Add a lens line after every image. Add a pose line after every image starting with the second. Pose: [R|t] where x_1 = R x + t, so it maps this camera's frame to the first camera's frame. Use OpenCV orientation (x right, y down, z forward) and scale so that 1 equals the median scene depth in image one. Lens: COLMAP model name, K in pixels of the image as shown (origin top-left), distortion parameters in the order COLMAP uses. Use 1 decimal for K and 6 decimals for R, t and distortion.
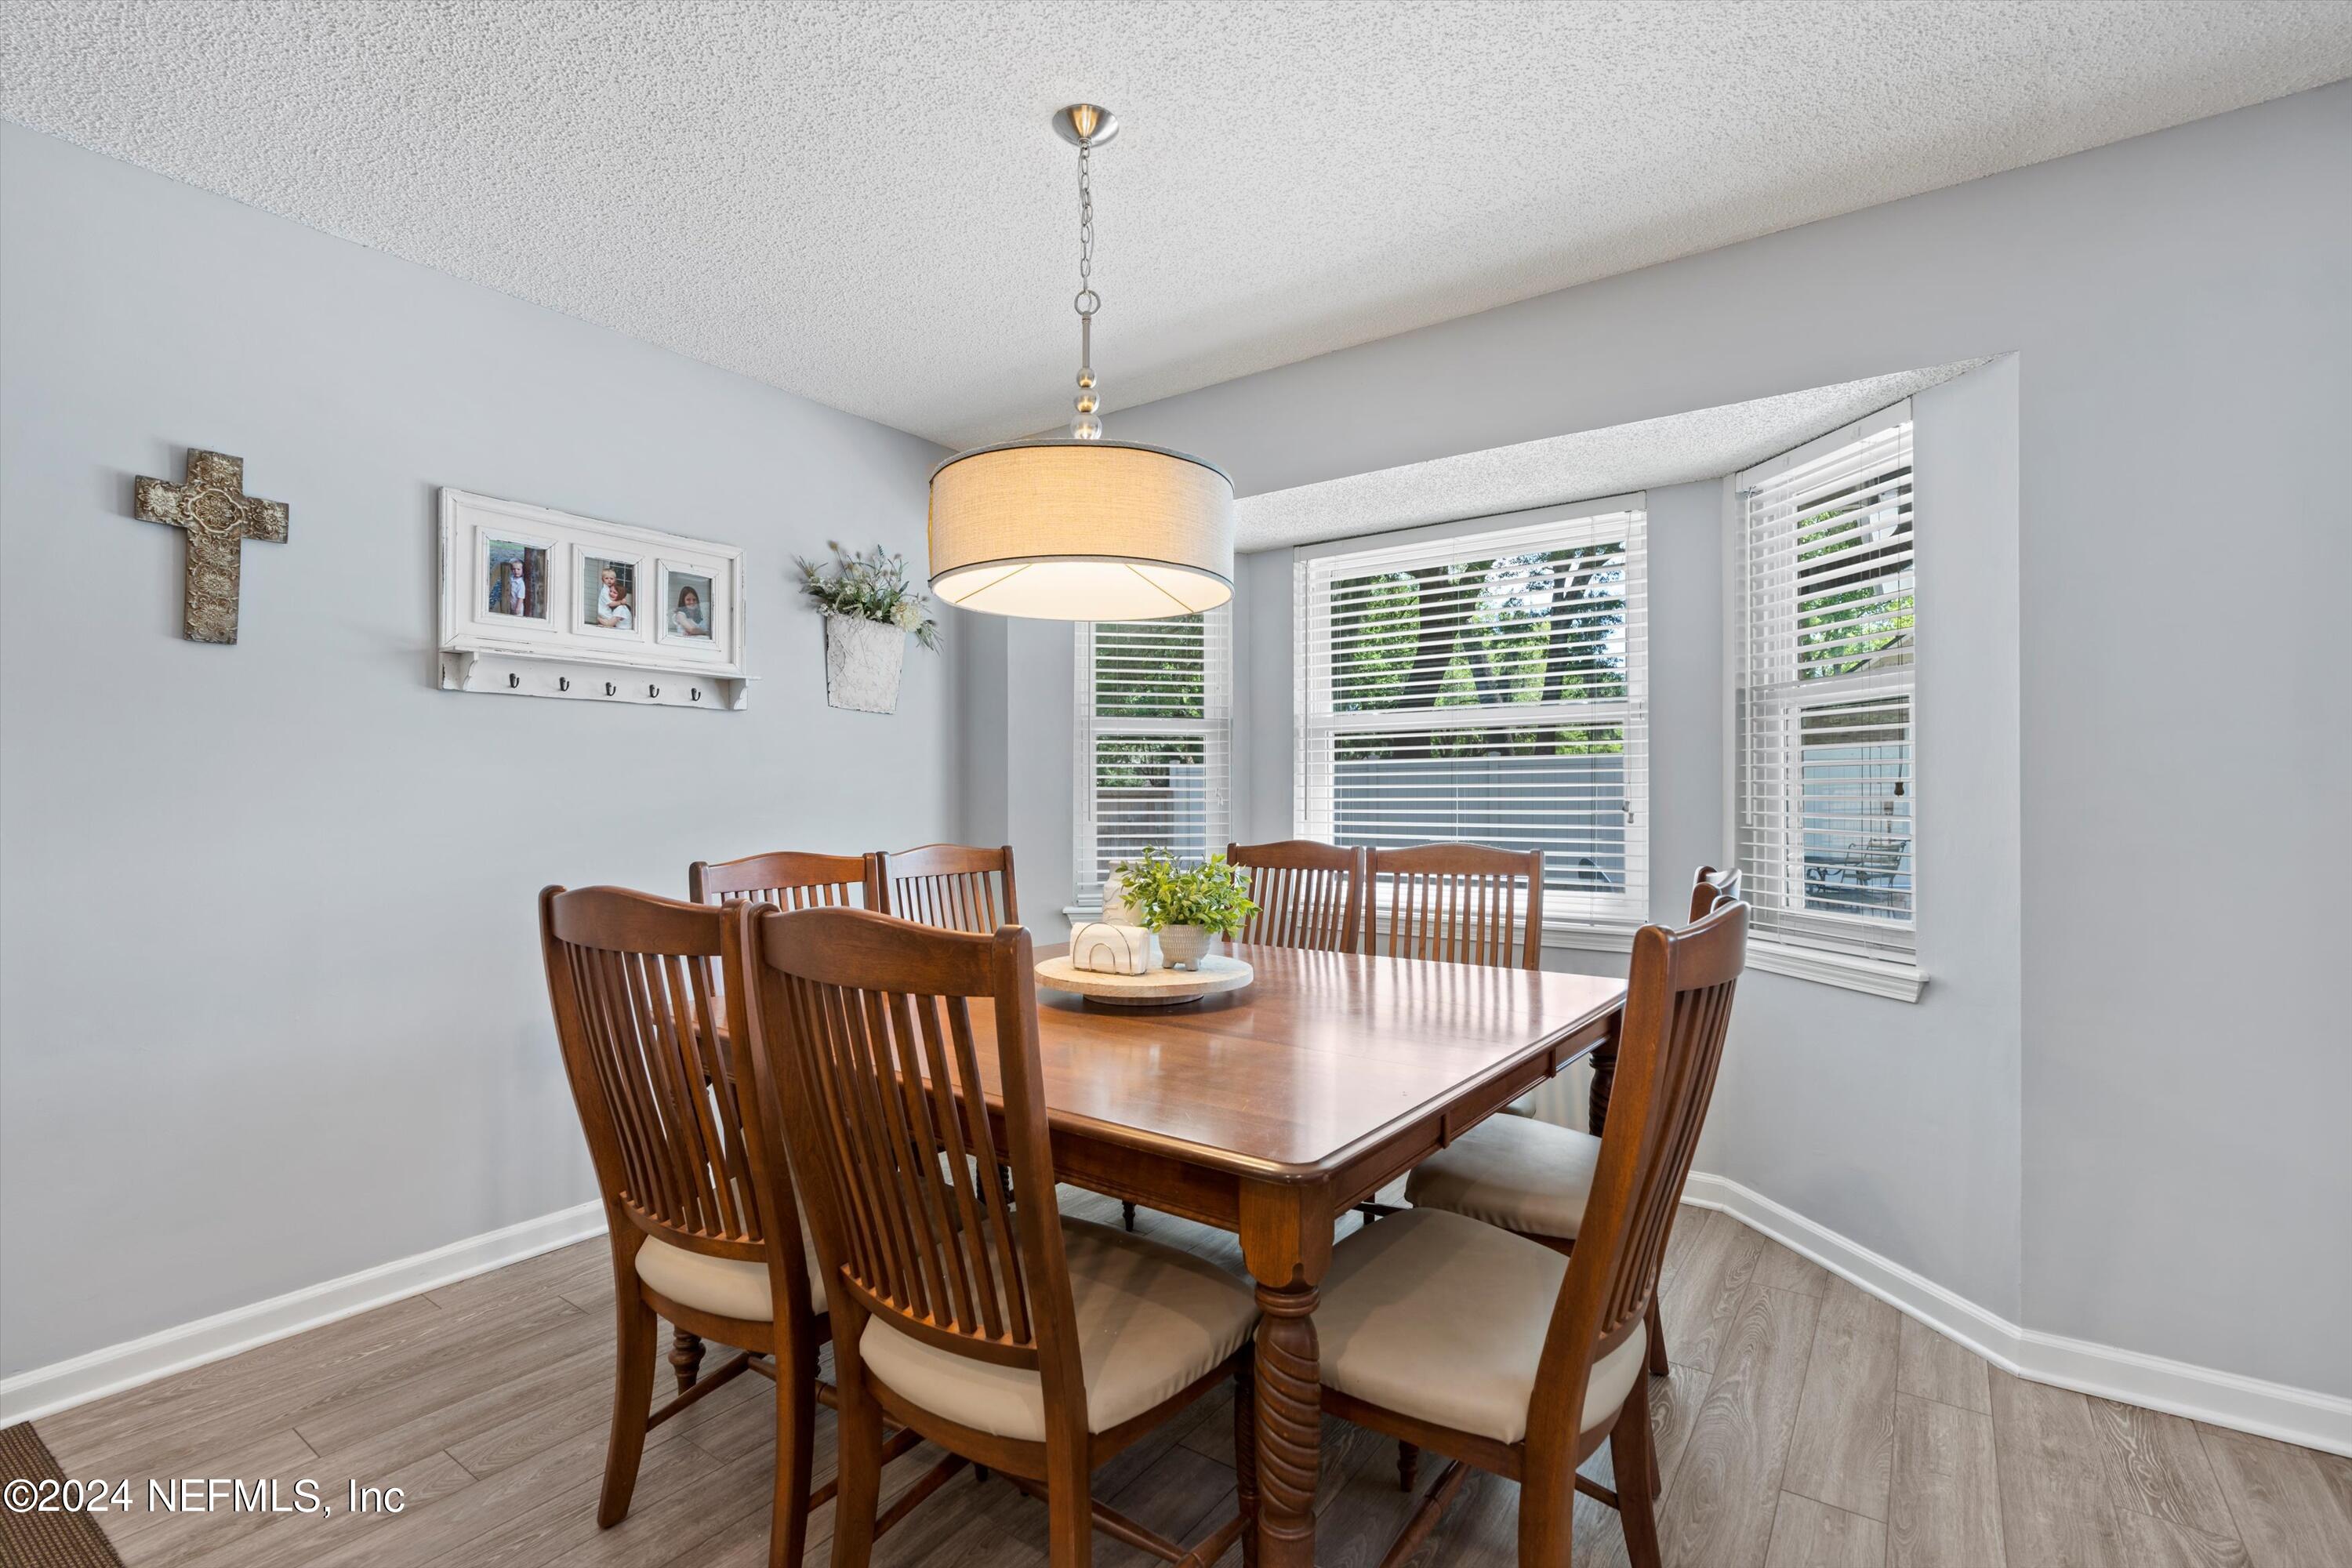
lens RADIAL K [[1064.9, 0, 1191.8], [0, 1064.9, 798.0], [0, 0, 1]] dist [-0.003955, -0.000295]
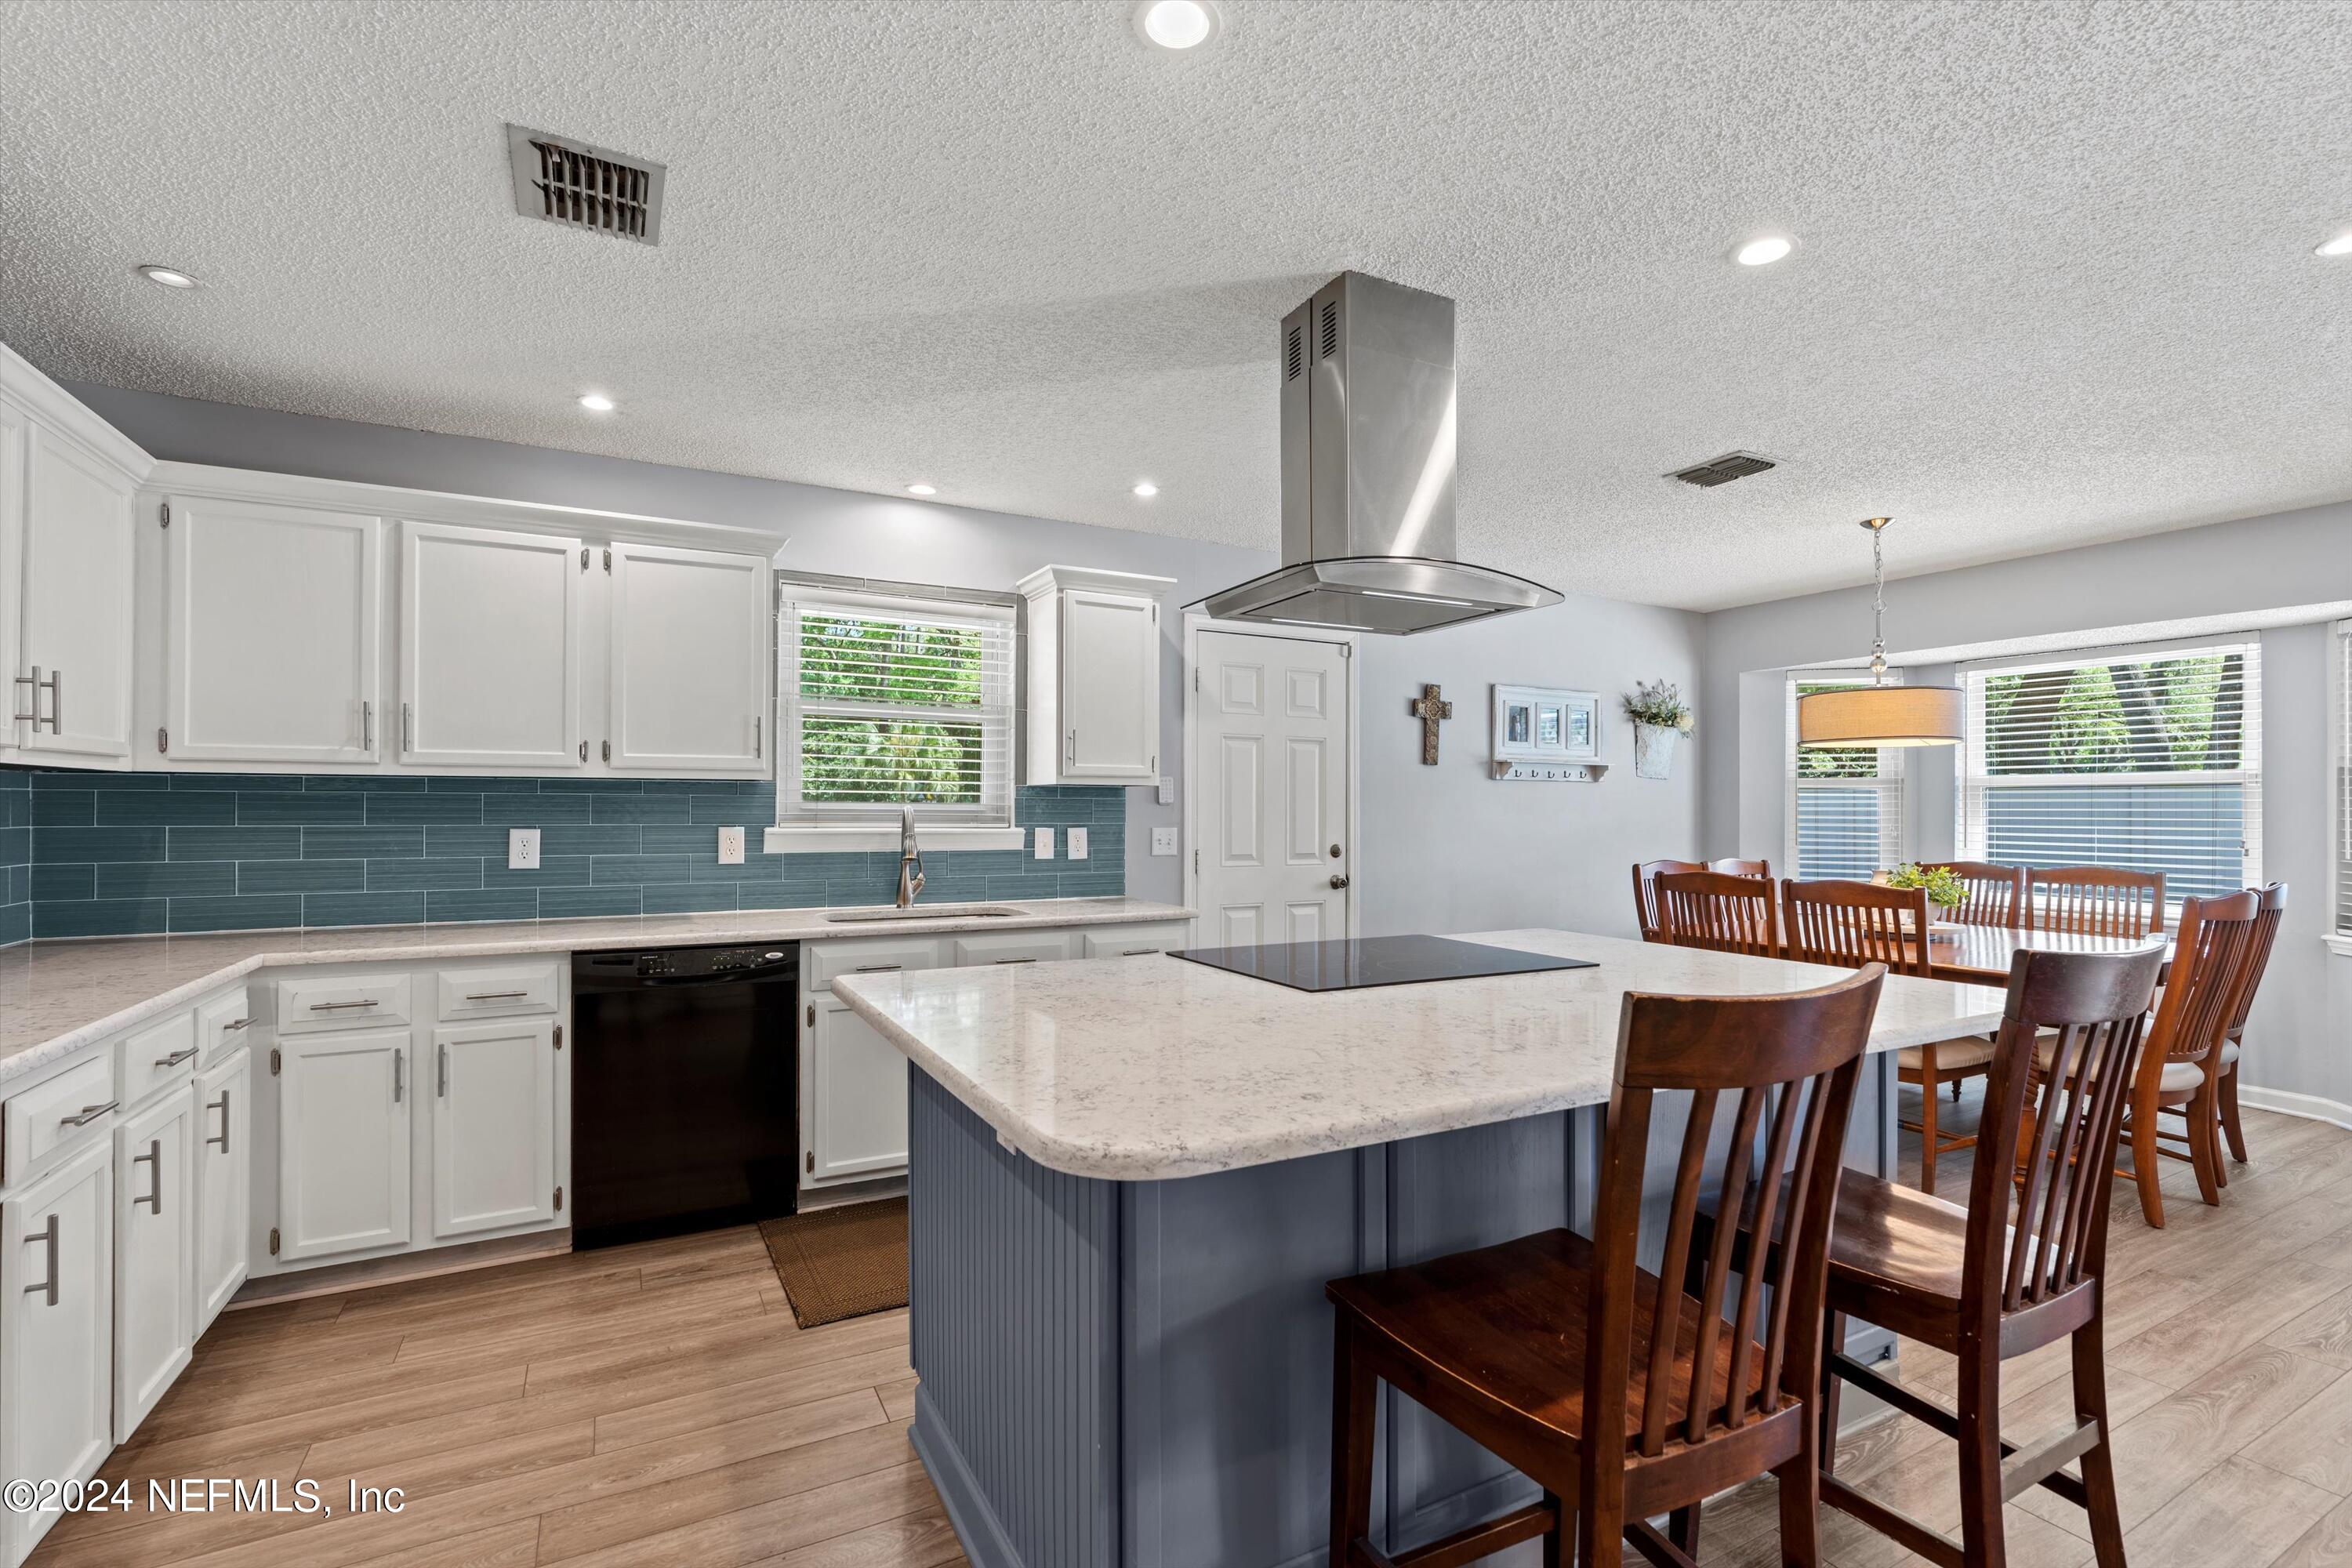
lens RADIAL K [[1064.9, 0, 1191.8], [0, 1064.9, 798.0], [0, 0, 1]] dist [-0.003955, -0.000295]
pose [[0.897751, 0.003605, -0.440489, -0.264003], [-0.007956, 0.999936, -0.008032, -0.036304], [0.440432, 0.010715, 0.897722, -1.014432]]
